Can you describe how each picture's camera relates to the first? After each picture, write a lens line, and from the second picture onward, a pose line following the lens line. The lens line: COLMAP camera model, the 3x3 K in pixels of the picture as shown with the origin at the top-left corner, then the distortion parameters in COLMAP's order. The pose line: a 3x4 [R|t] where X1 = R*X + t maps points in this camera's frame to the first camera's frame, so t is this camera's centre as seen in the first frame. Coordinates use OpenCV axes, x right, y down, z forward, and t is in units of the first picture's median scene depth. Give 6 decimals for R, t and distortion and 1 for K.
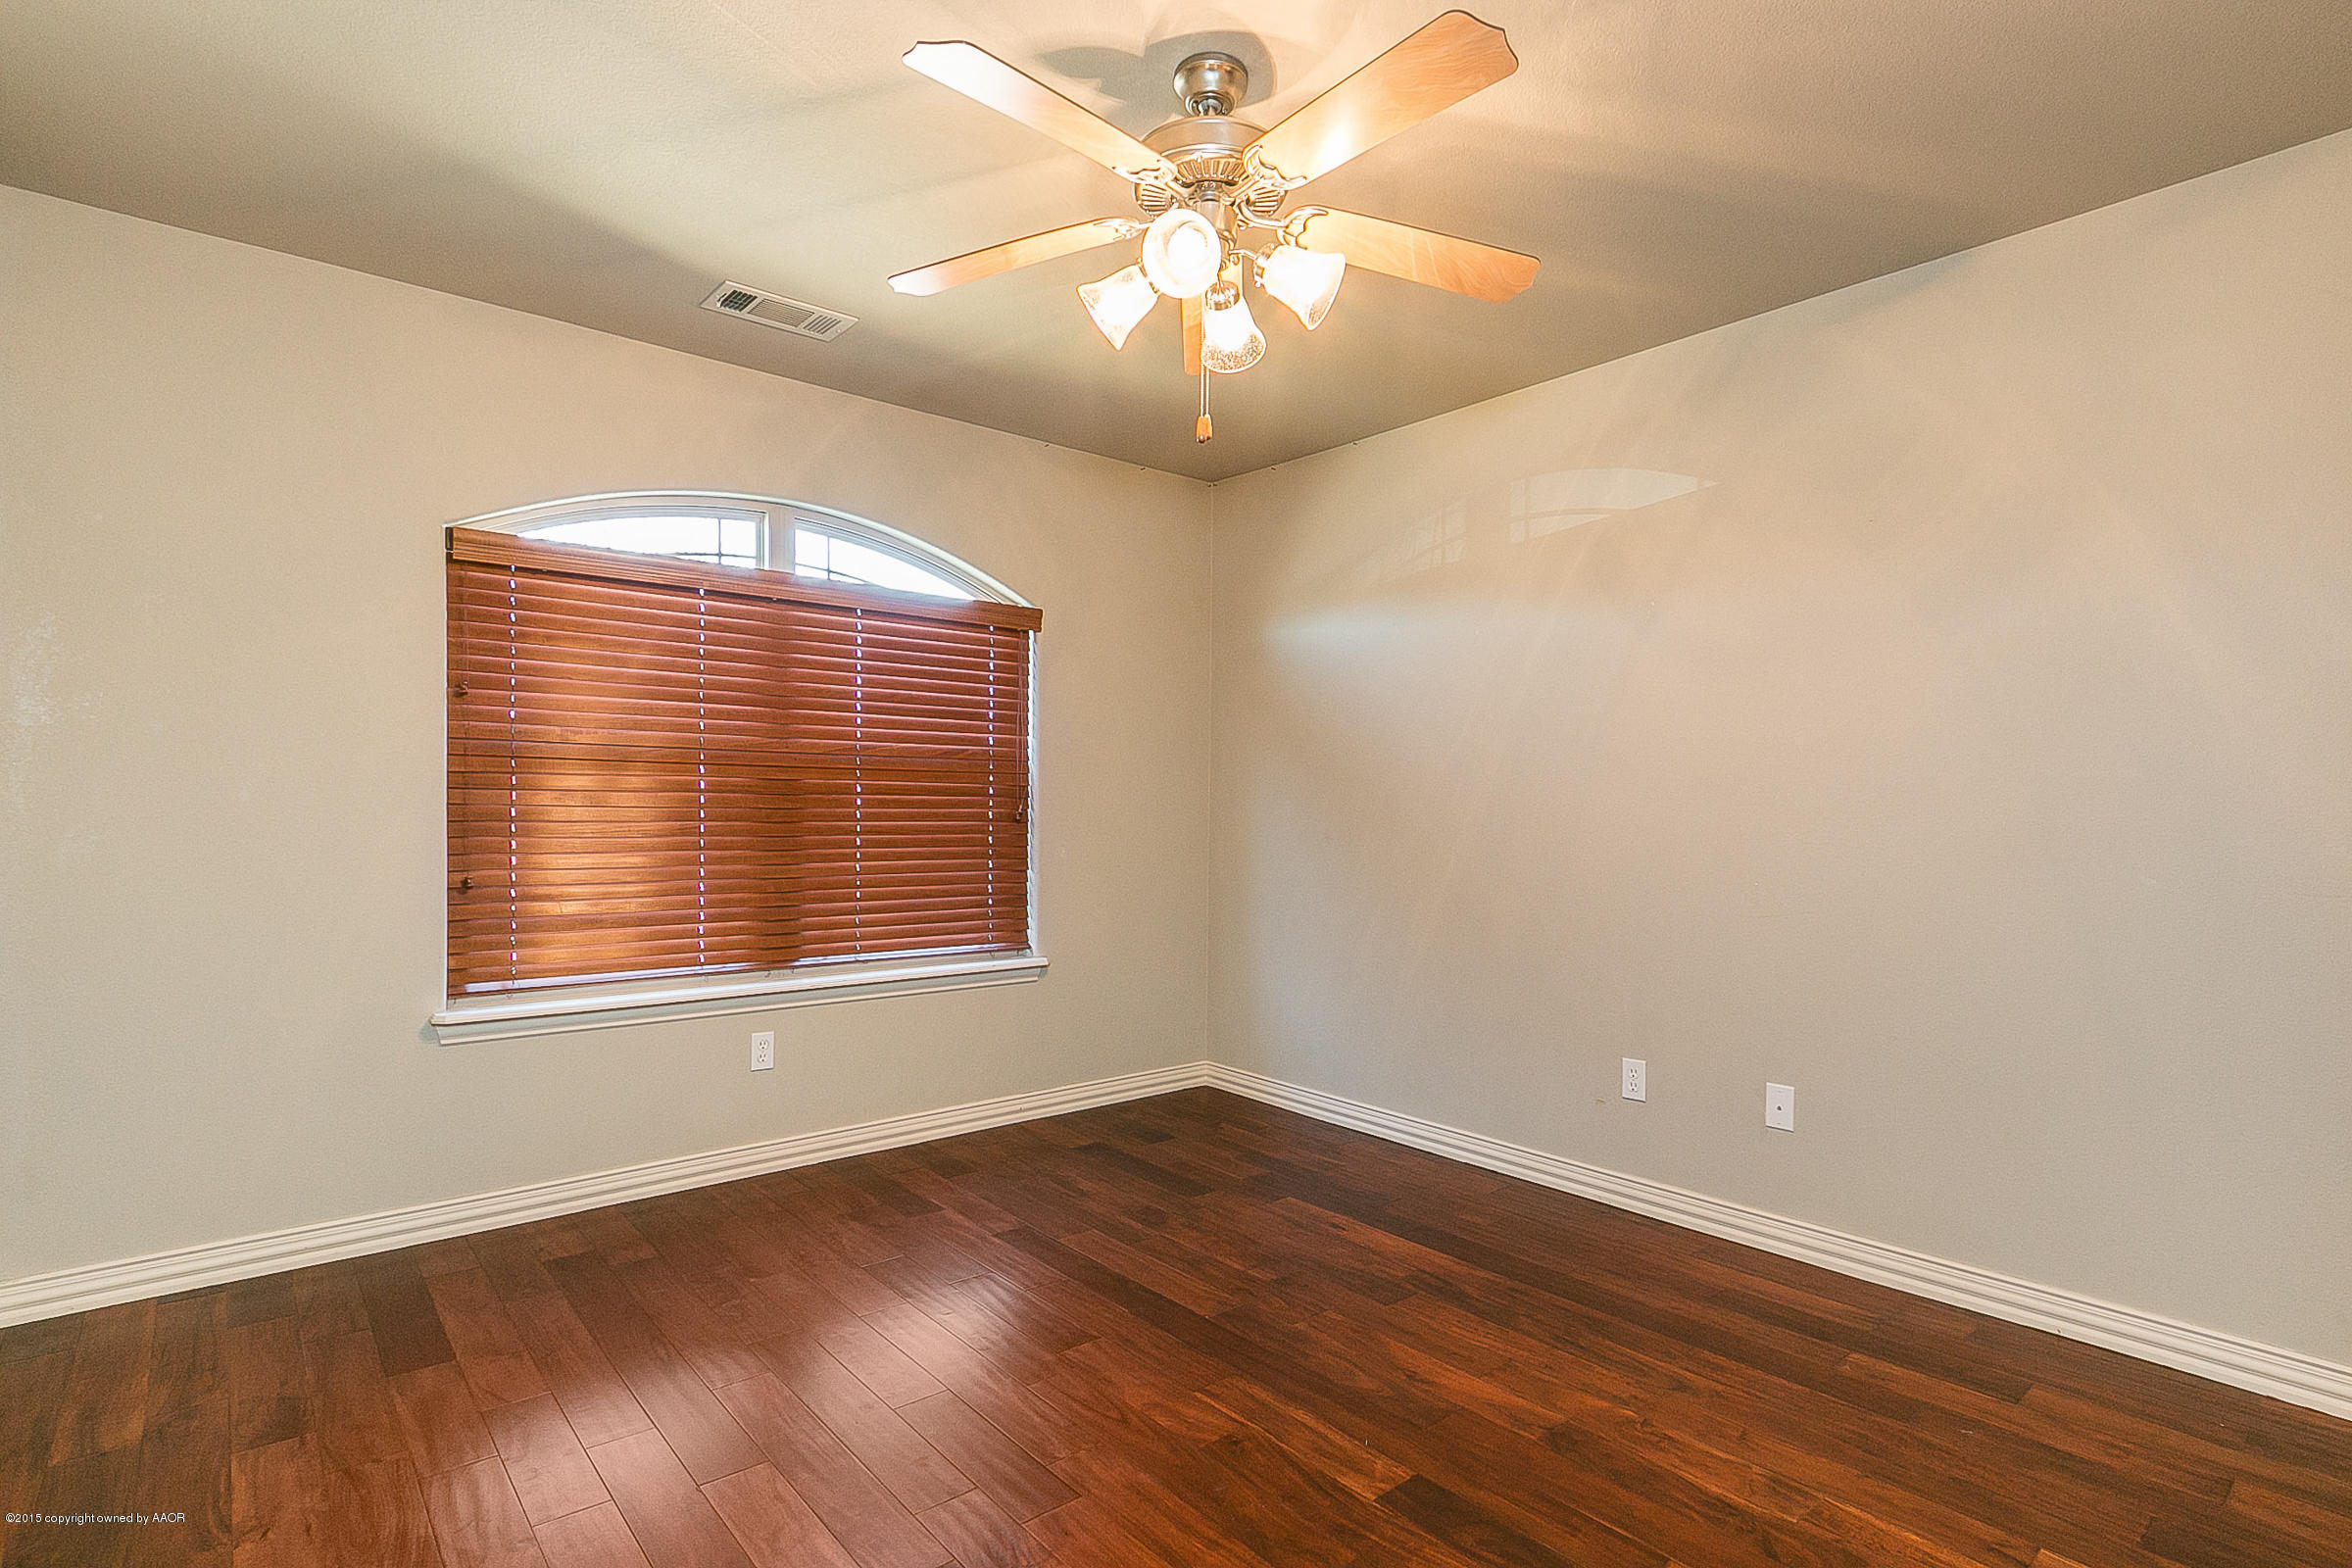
lens RADIAL K [[1138.5, 0, 1184.9], [0, 1138.5, 799.8], [0, 0, 1]] dist [0.002494, 0.000025]
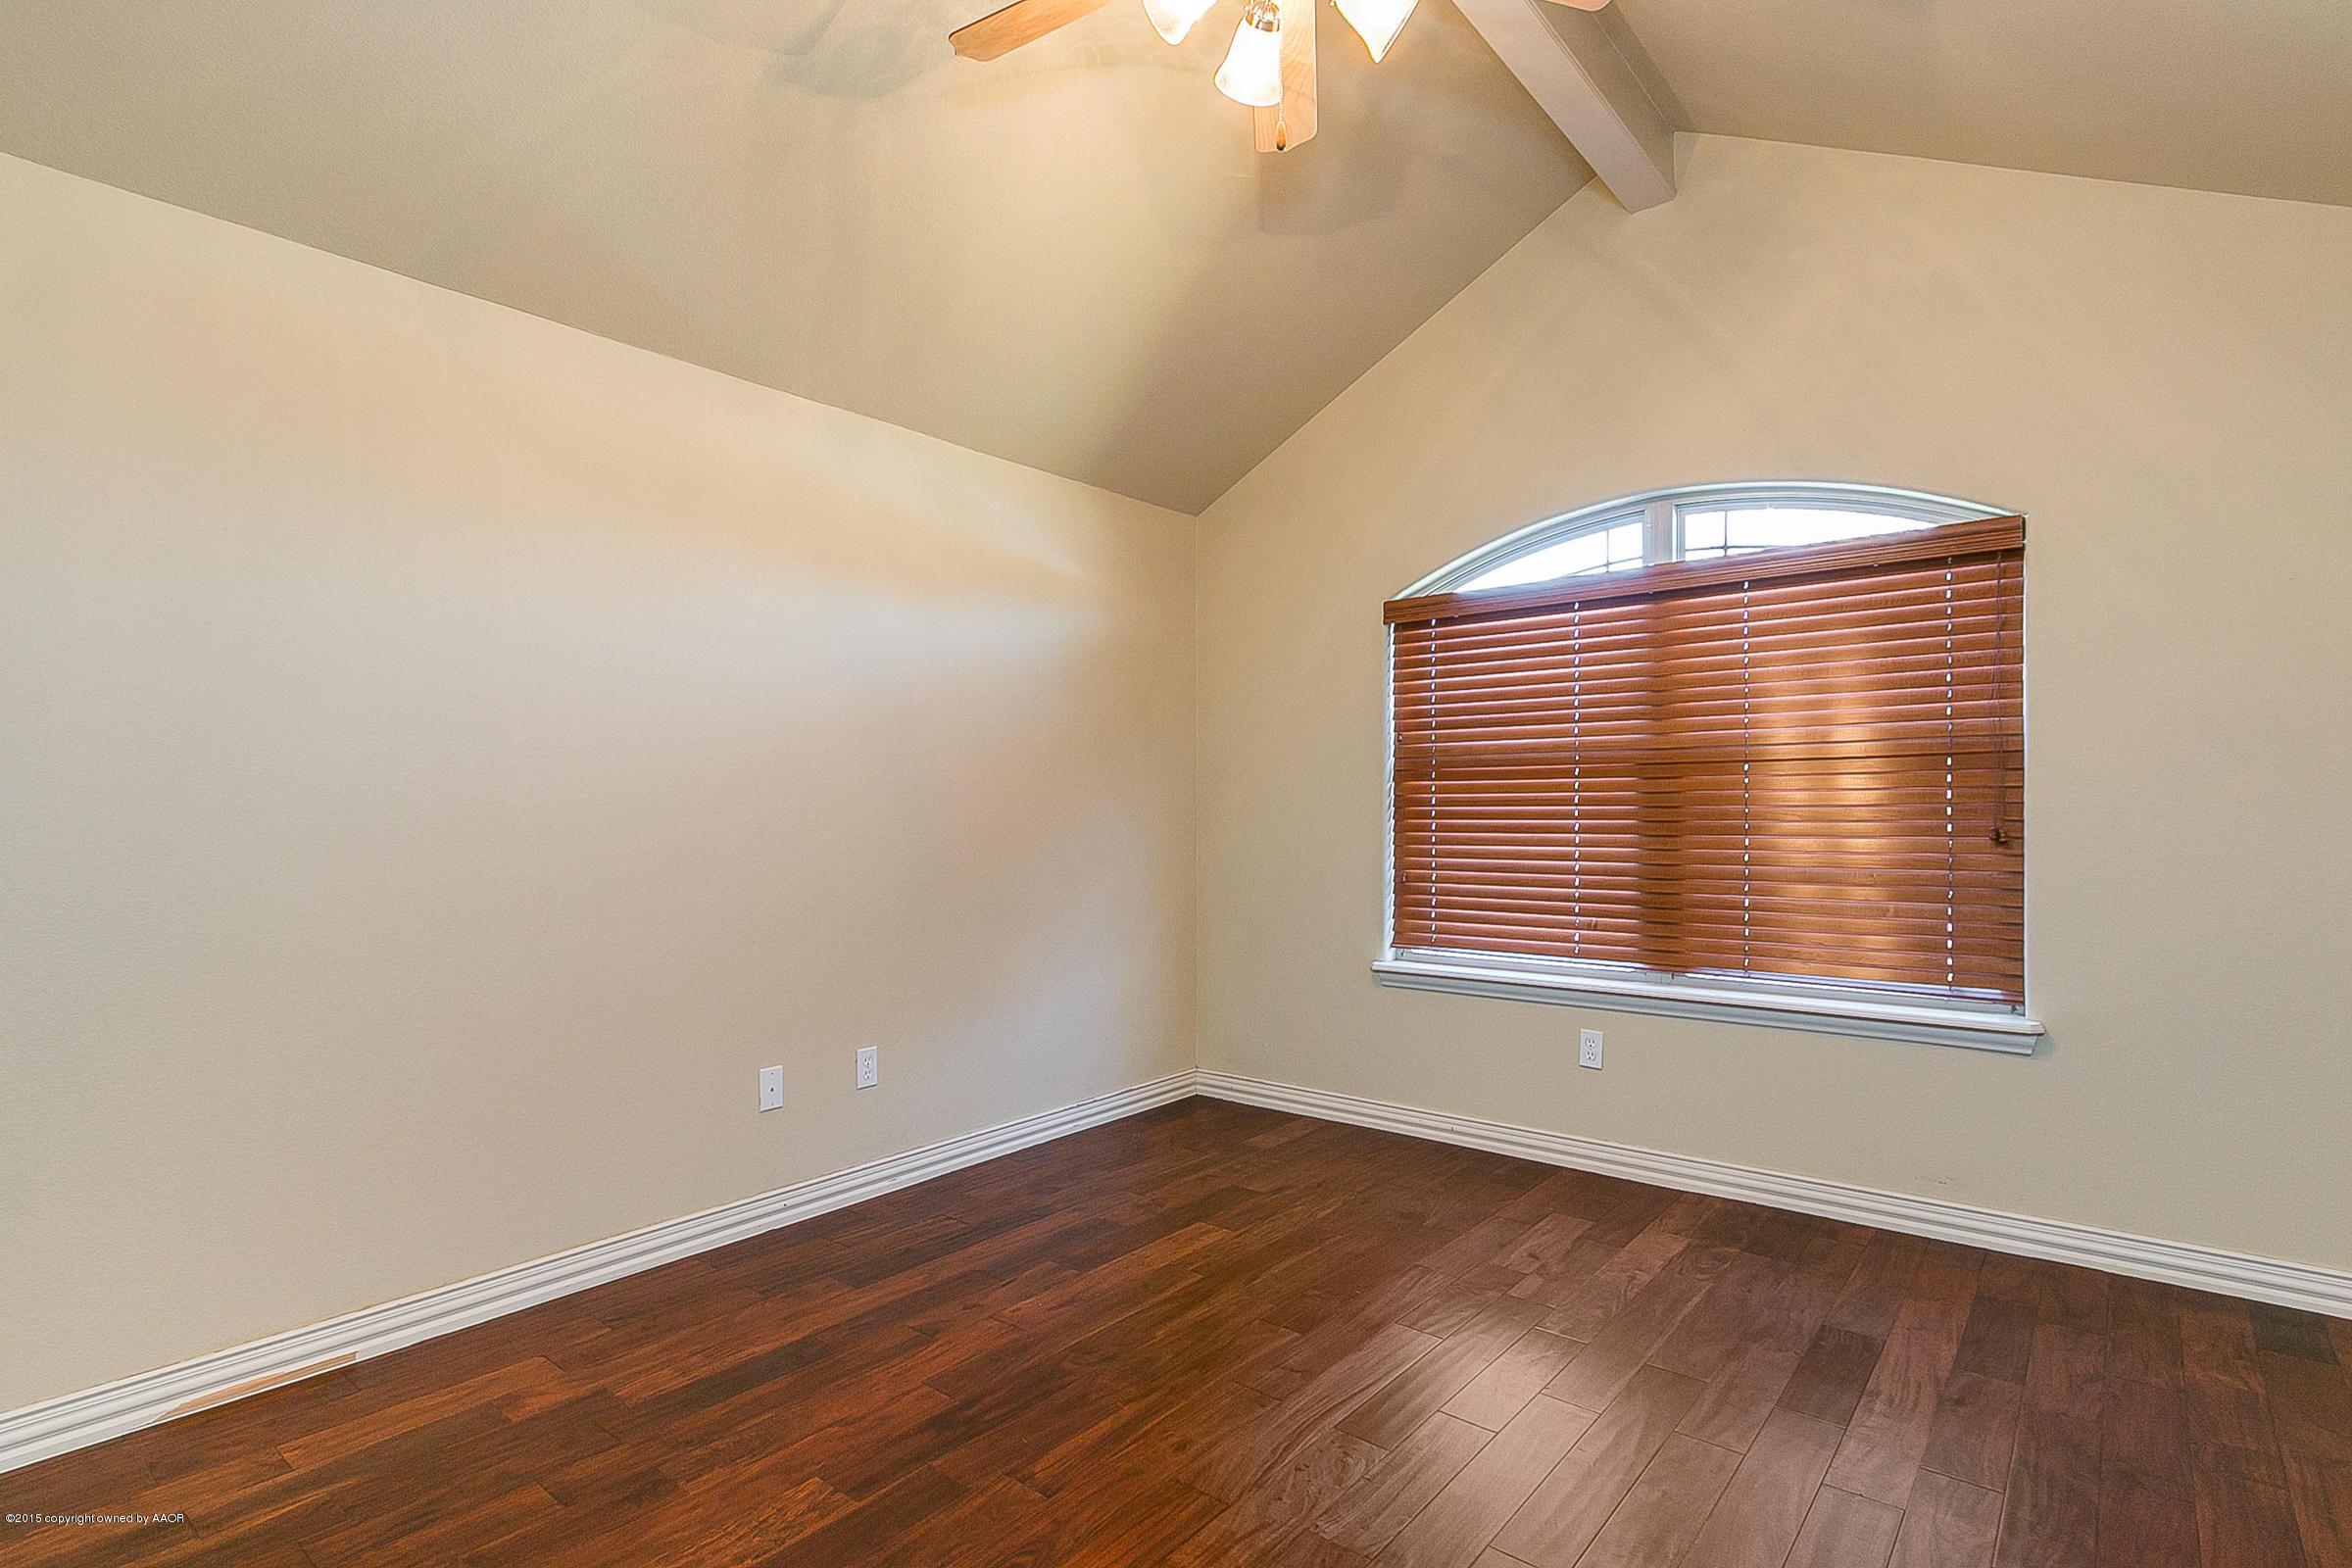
lens RADIAL K [[1138.5, 0, 1187.8], [0, 1138.5, 783.2], [0, 0, 1]] dist [0.002494, 0.000025]
pose [[0.170948, -0.029937, -0.984825, 0.525483], [0.014559, 0.999506, -0.027856, 0.008475], [0.985173, -0.009576, 0.171299, 0.428891]]
